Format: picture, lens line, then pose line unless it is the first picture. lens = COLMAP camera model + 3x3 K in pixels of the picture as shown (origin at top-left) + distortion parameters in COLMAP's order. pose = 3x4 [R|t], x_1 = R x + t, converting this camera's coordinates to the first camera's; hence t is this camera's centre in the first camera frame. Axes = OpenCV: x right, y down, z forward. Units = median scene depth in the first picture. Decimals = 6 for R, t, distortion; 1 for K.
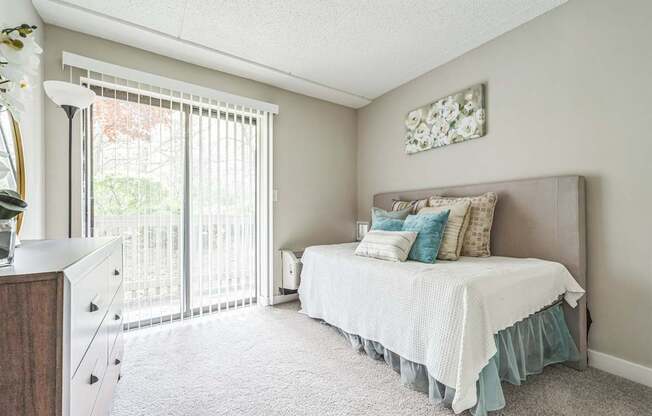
lens RADIAL K [[269.2, 0, 326.0], [0, 269.2, 208.0], [0, 0, 1]] dist [0.001736, 0.000035]
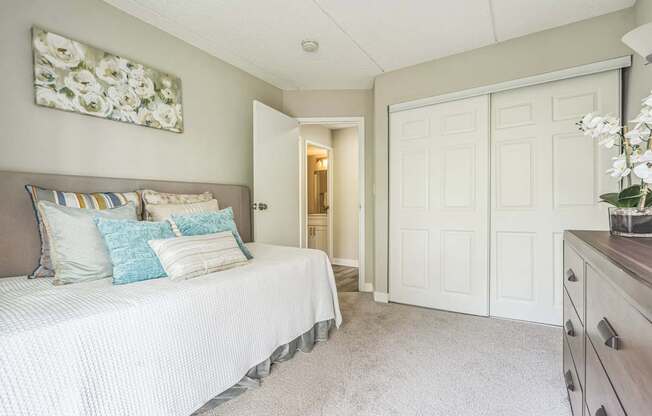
lens RADIAL K [[297.3, 0, 326.0], [0, 297.3, 208.0], [0, 0, 1]] dist [-0.000145, 0.000060]
pose [[-0.394376, 0.005958, 0.918930, -0.540619], [-0.005691, 0.999944, -0.008926, 0.010886], [-0.918932, -0.008750, -0.394320, 0.819818]]
